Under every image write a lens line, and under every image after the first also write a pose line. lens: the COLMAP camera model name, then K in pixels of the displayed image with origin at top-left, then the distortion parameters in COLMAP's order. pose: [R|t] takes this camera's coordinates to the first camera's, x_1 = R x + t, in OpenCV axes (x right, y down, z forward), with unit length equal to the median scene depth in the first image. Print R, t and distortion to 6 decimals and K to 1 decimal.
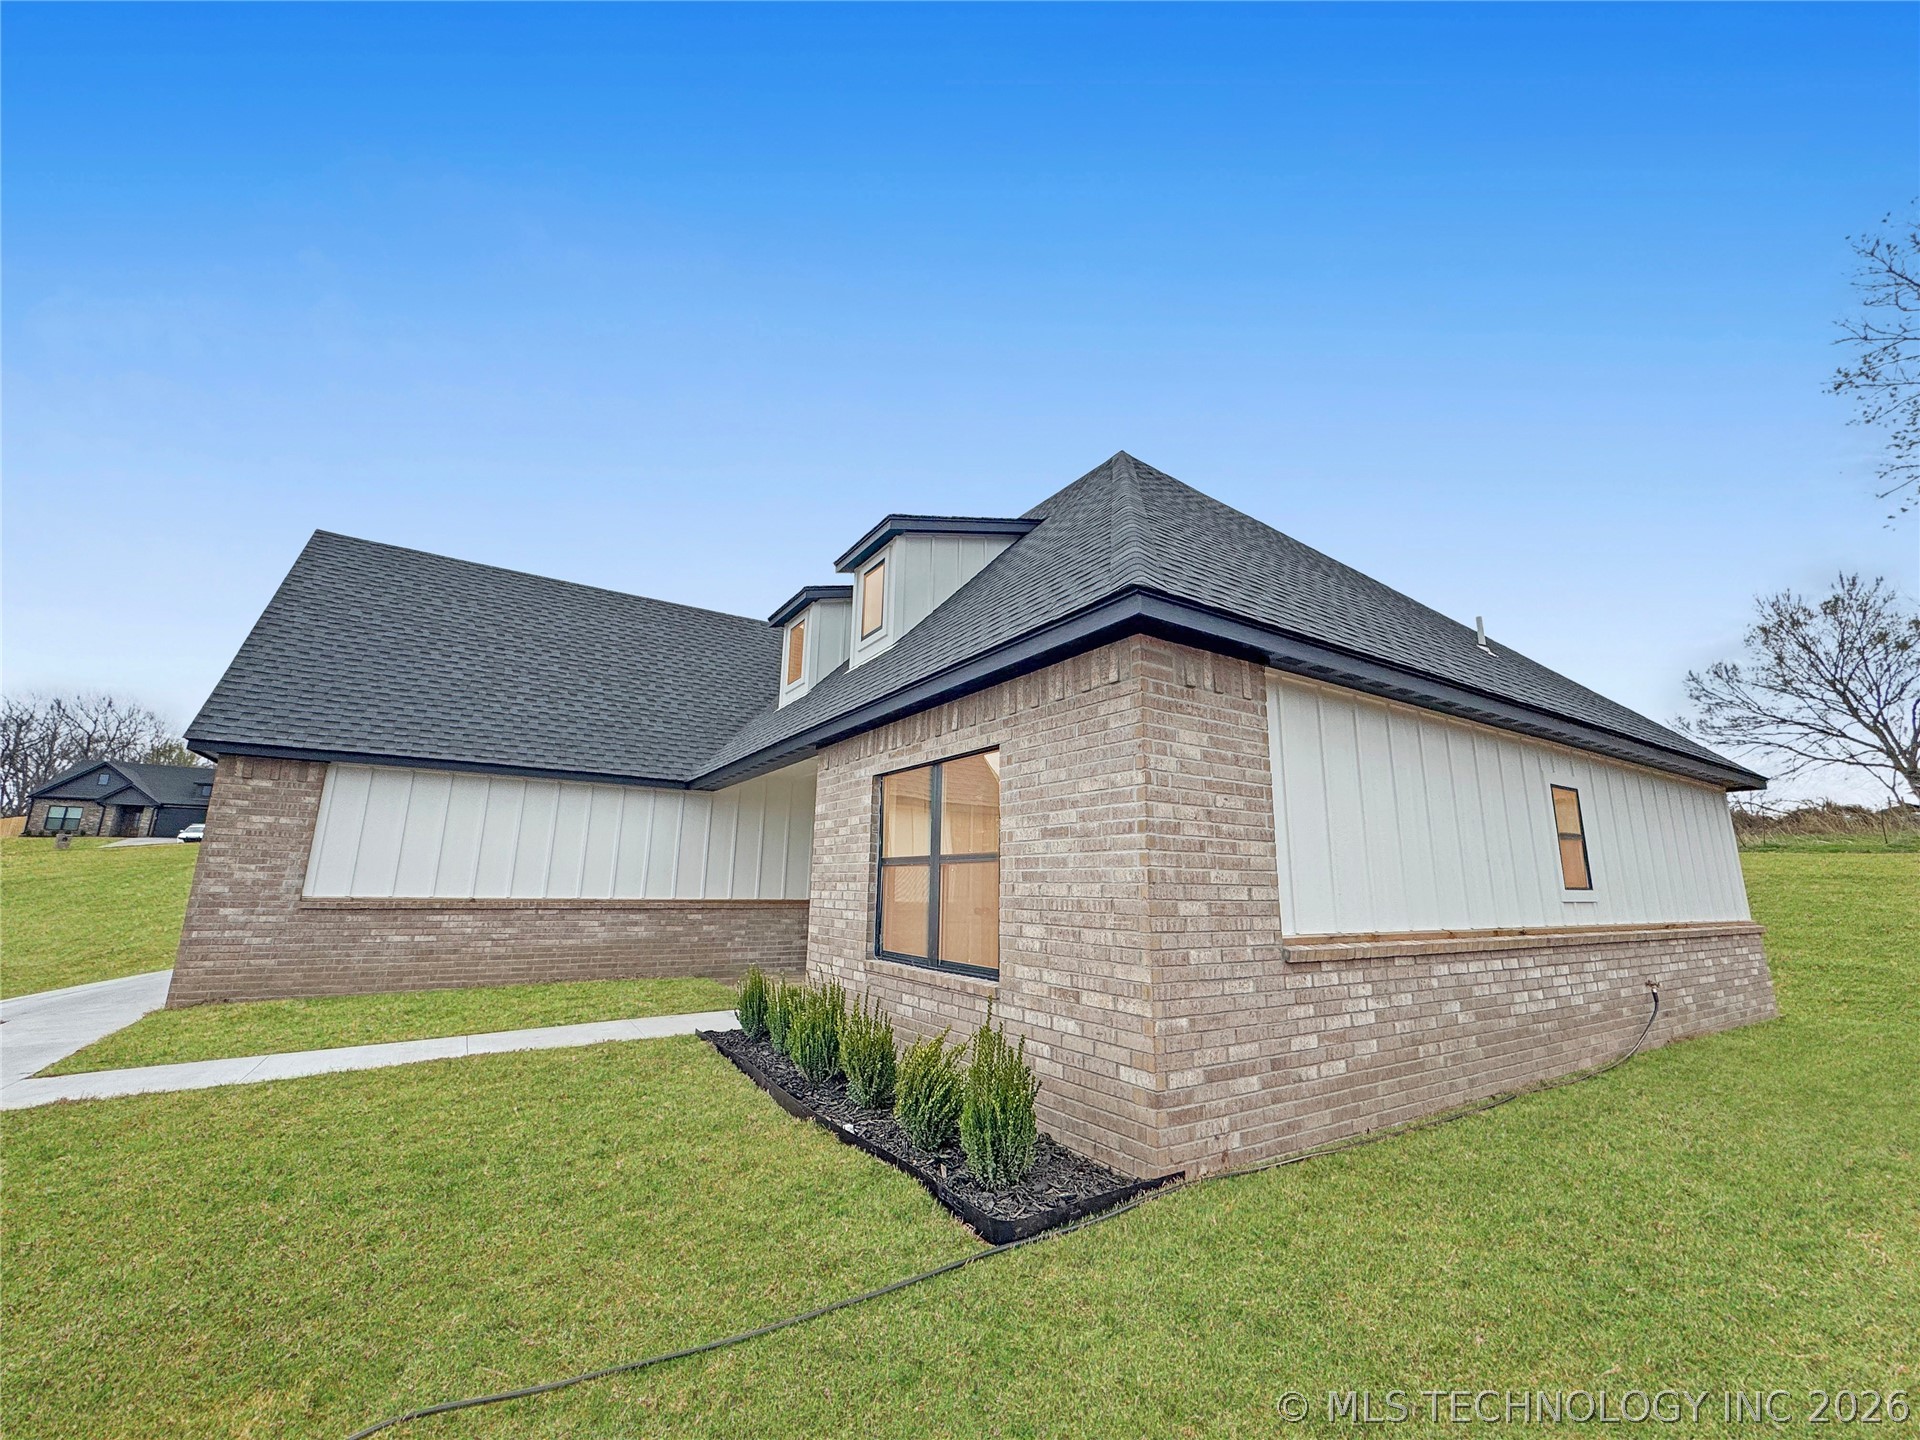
lens RADIAL K [[775.7, 0, 960.0], [0, 775.7, 720.0], [0, 0, 1]] dist [-0.002046, -0.000137]
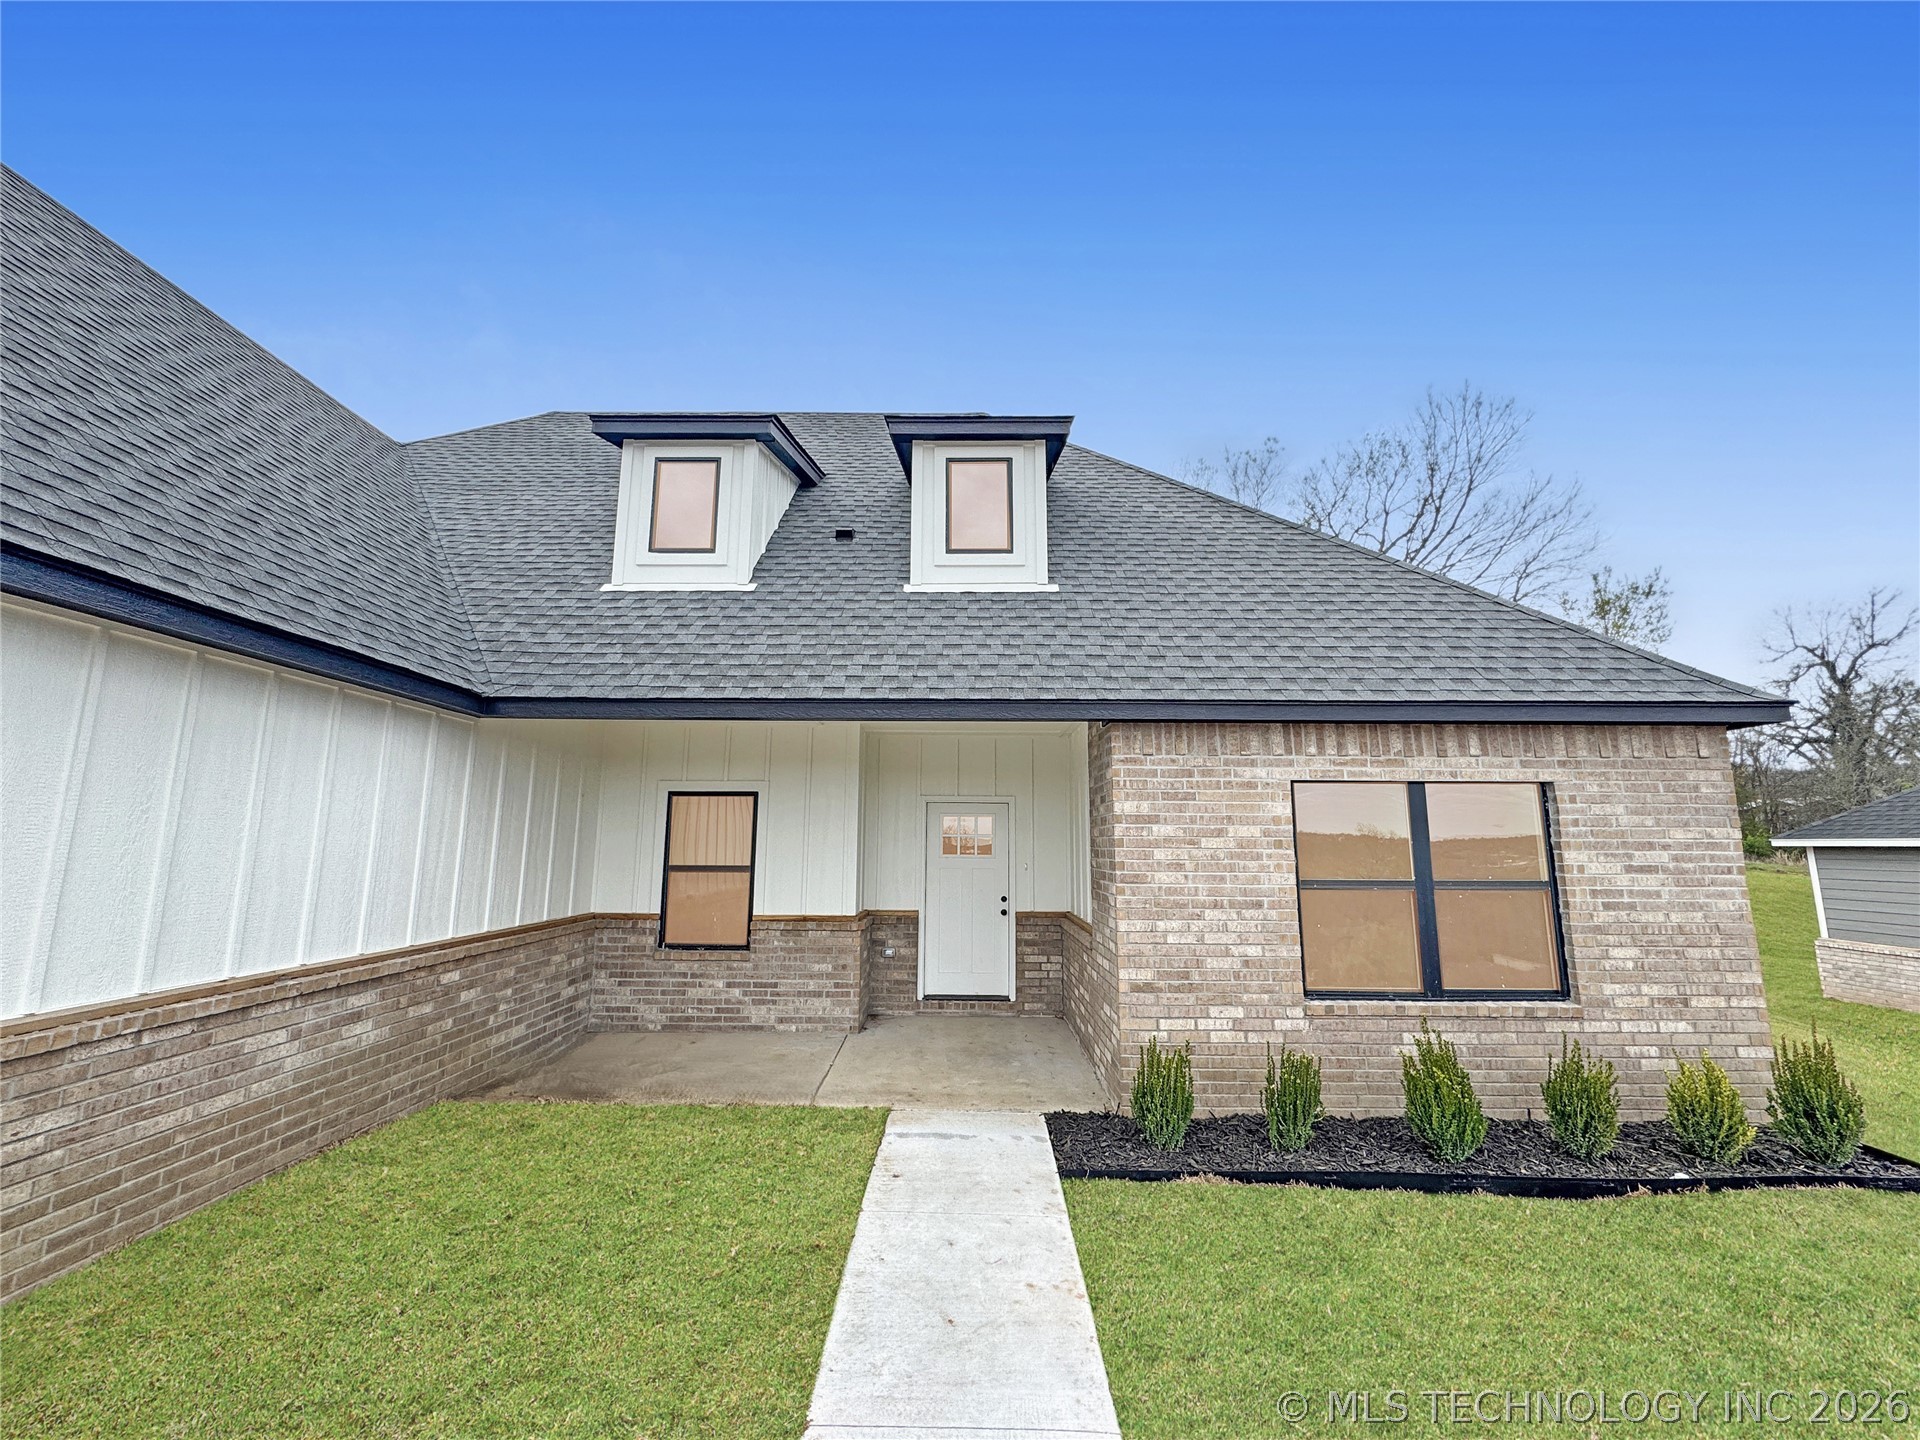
lens RADIAL K [[780.4, 0, 960.0], [0, 780.4, 720.0], [0, 0, 1]] dist [-0.002323, -0.000152]
pose [[0.534313, 0.118637, 0.836920, -1.440170], [-0.177764, 0.983731, -0.025958, 0.134163], [-0.826383, -0.134904, 0.546710, 1.216483]]
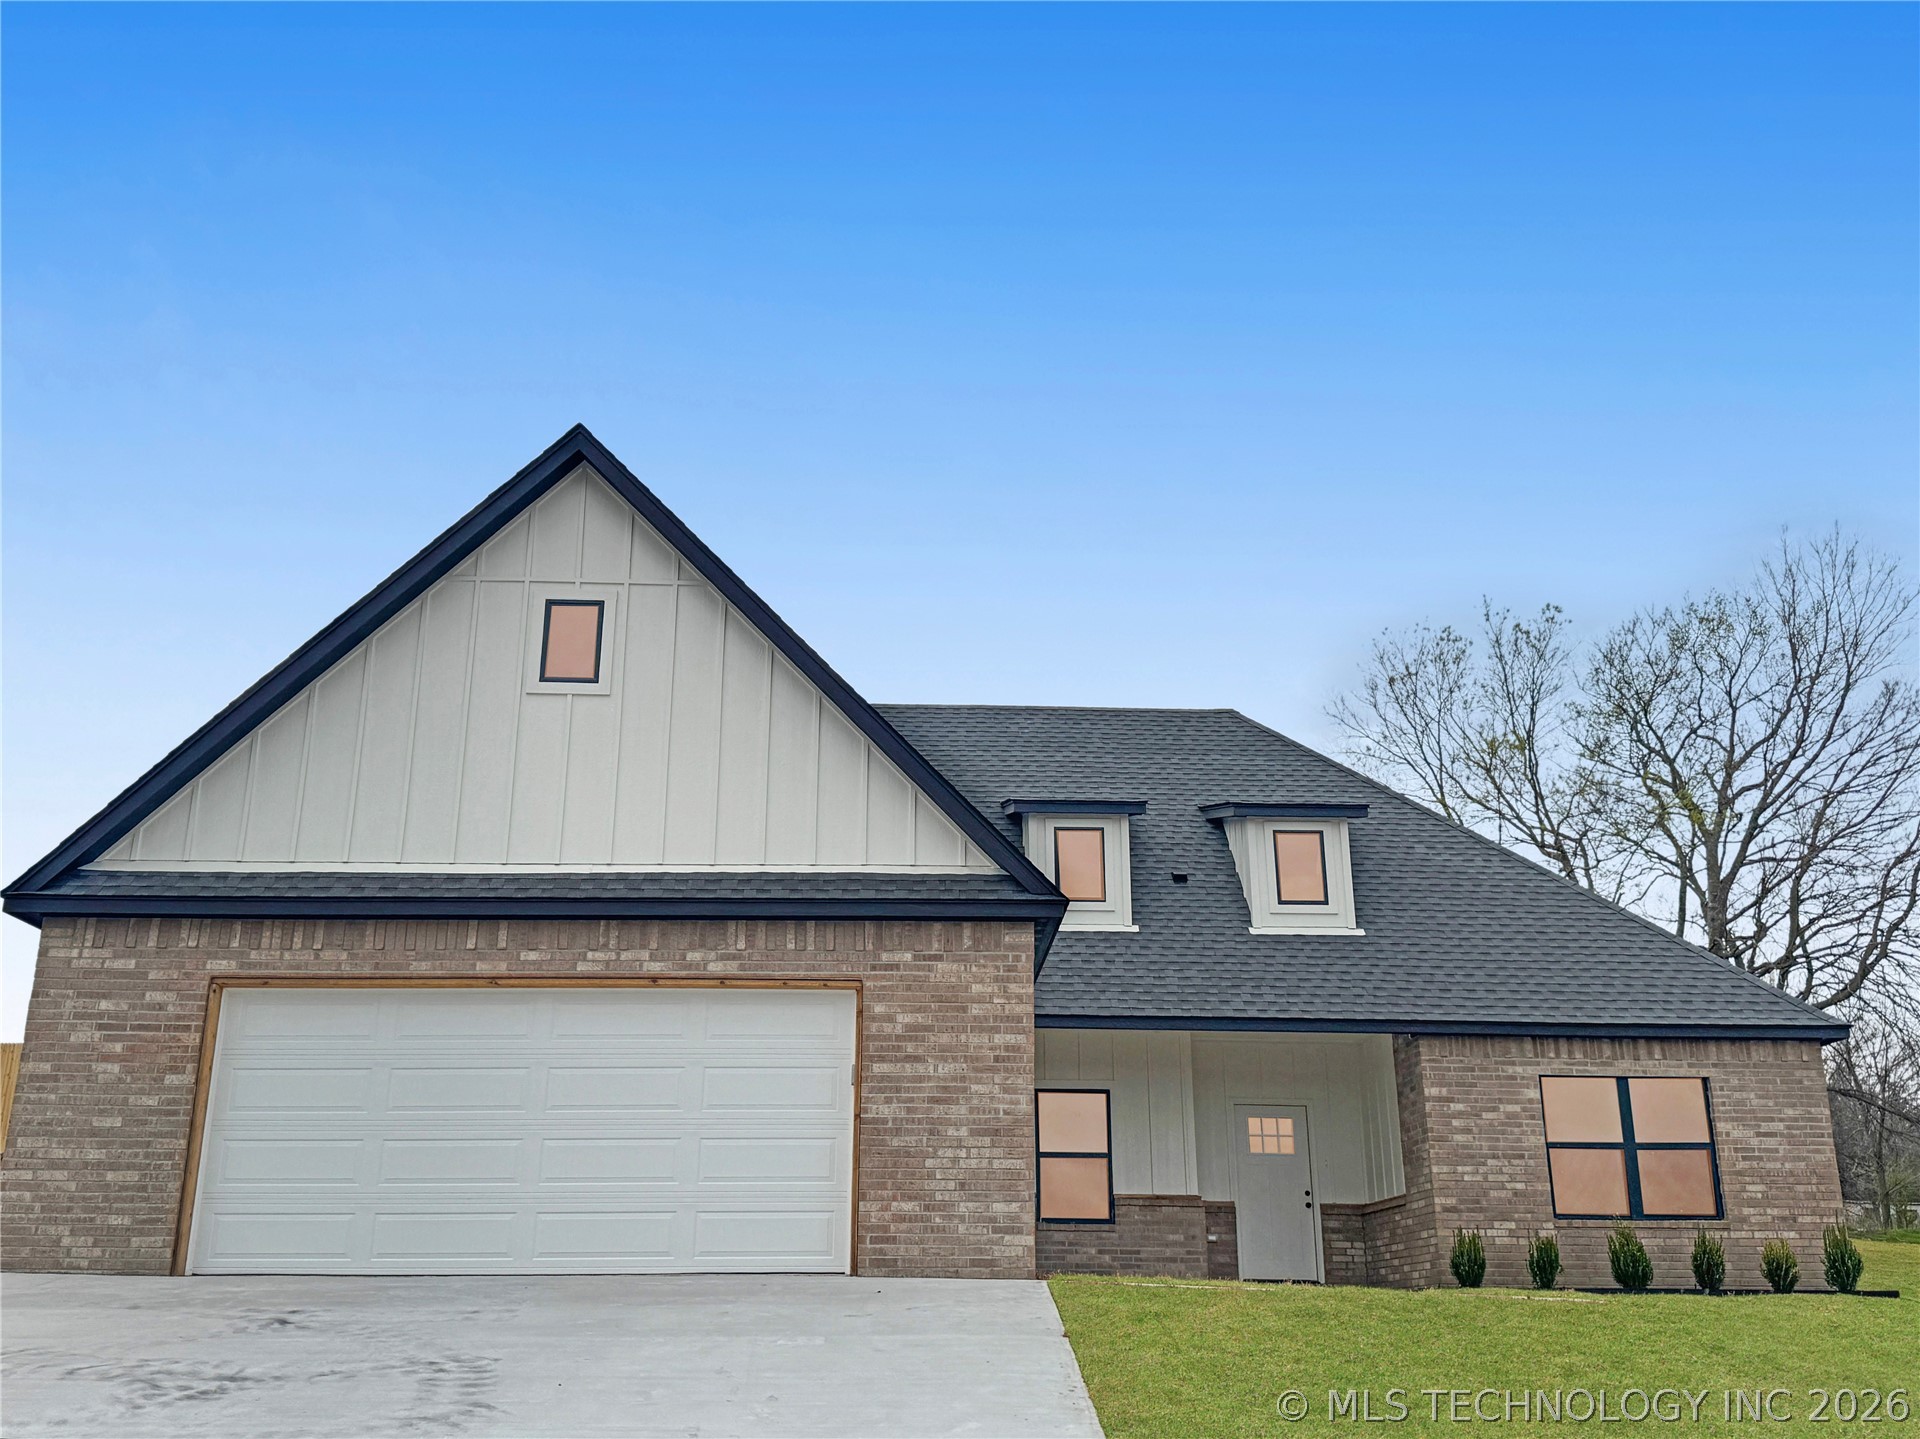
lens RADIAL K [[1731.9, 0, 960.0], [0, 1731.9, 719.5], [0, 0, 1]] dist [0.139327, -0.292338]
pose [[0.507703, 0.265455, 0.819616, -4.468330], [-0.181907, 0.962930, -0.199190, 0.370923], [-0.842109, -0.047964, 0.537171, 0.402261]]
